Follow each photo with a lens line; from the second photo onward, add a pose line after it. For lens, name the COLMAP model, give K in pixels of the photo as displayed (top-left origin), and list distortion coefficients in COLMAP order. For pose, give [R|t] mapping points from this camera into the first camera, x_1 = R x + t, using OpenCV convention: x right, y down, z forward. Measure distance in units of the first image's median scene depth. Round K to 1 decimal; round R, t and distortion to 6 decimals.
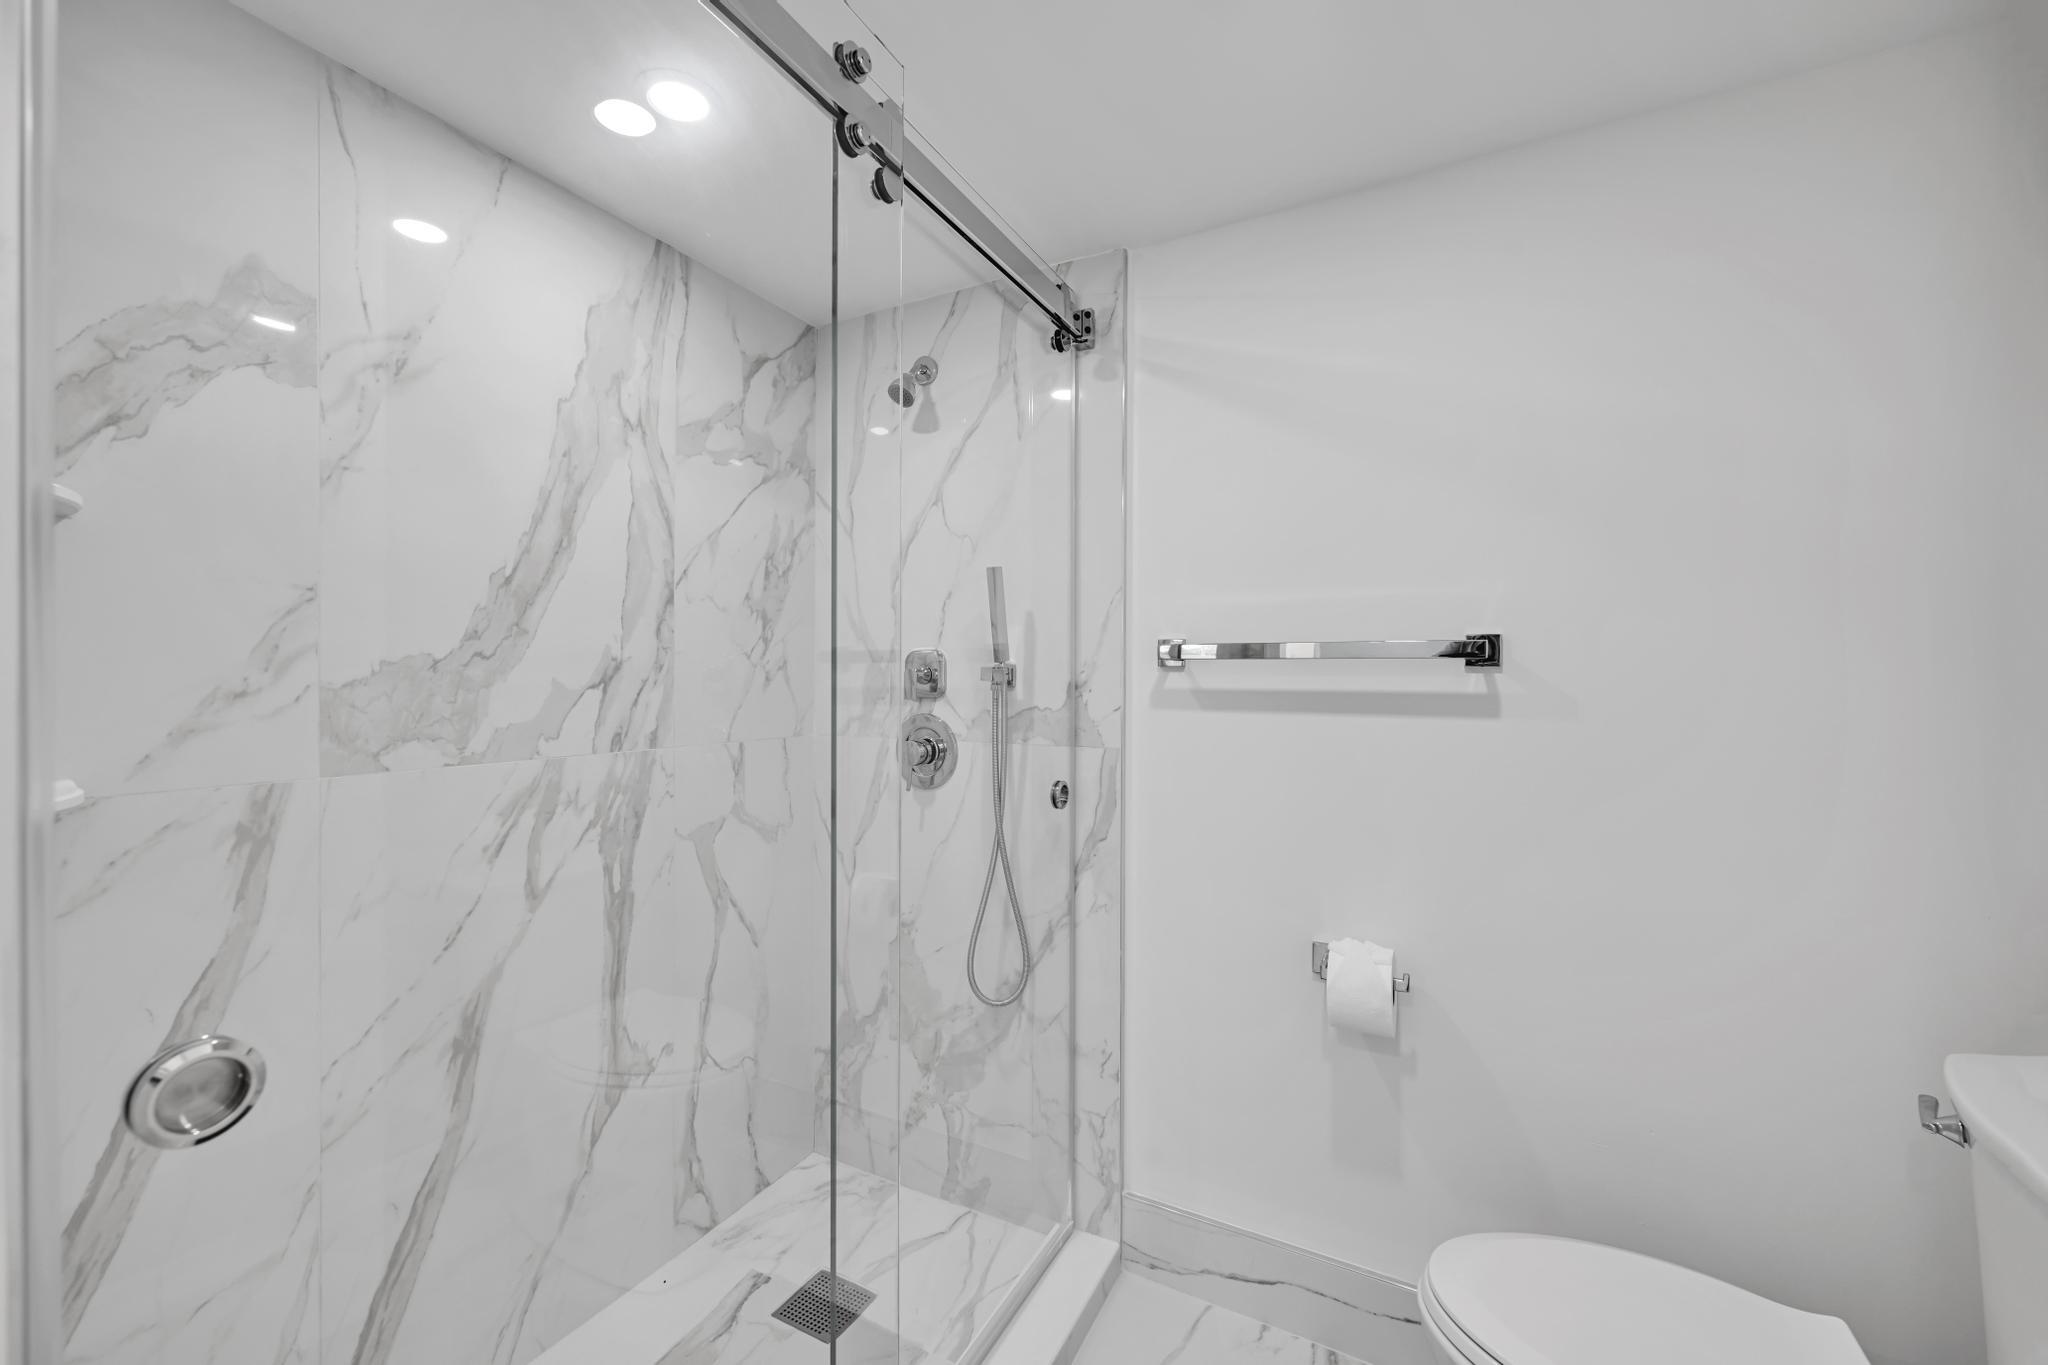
lens RADIAL K [[805.5, 0, 1023.3], [0, 805.5, 667.5], [0, 0, 1]] dist [0.015795, 0.000016]
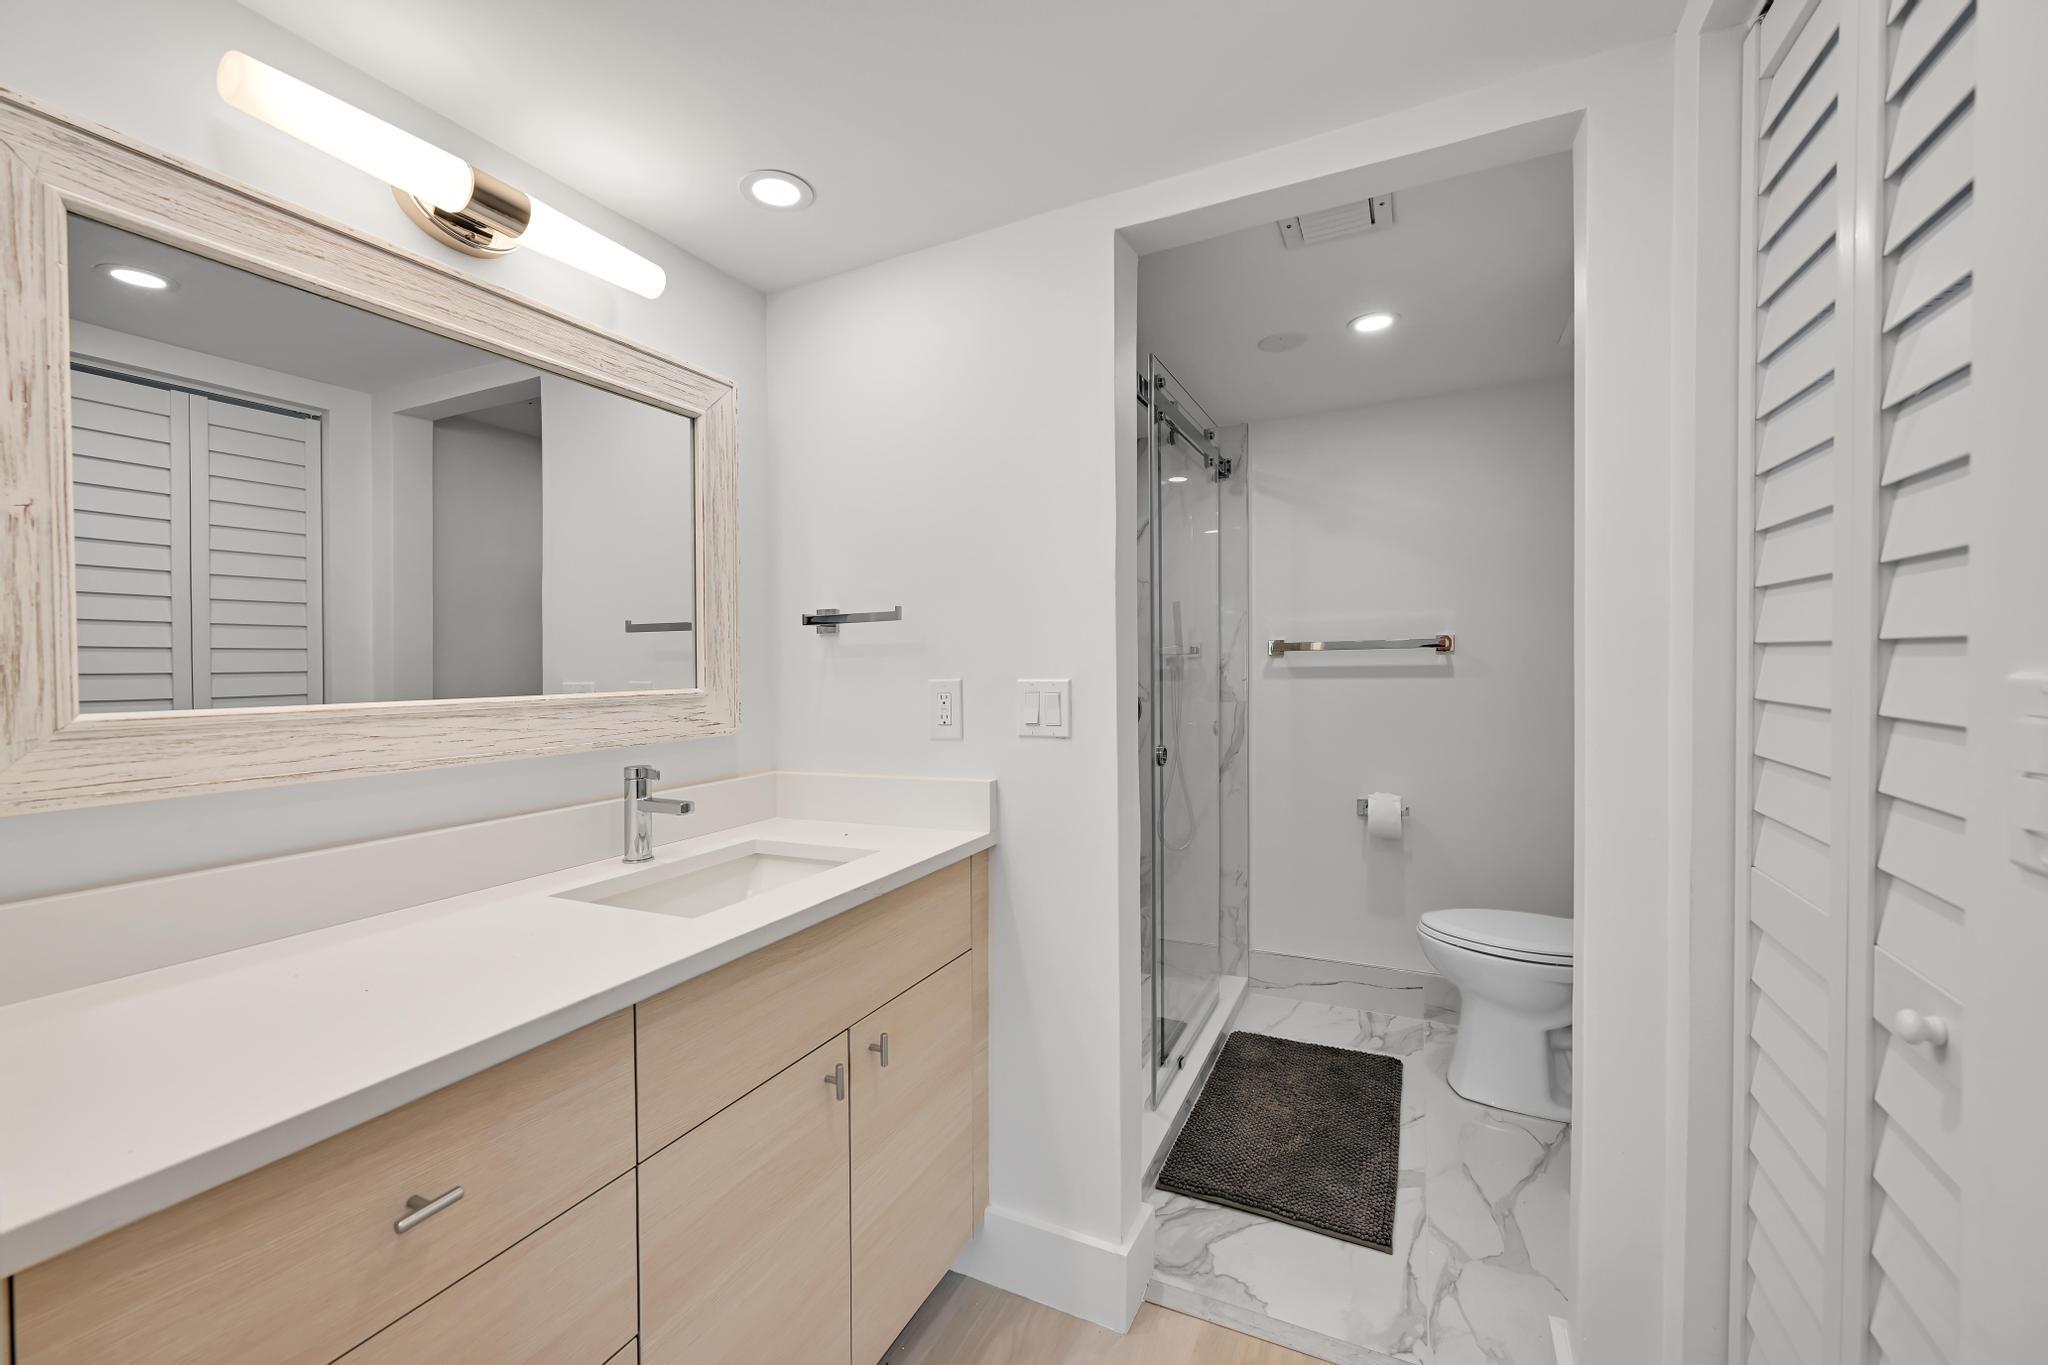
lens RADIAL K [[813.1, 0, 1014.7], [0, 813.1, 680.8], [0, 0, 1]] dist [0.000206, 0.000128]
pose [[0.999499, -0.020656, 0.023976, -0.433396], [0.020168, 0.999588, 0.020428, 0.006741], [-0.024388, -0.019934, 0.999504, -0.784417]]
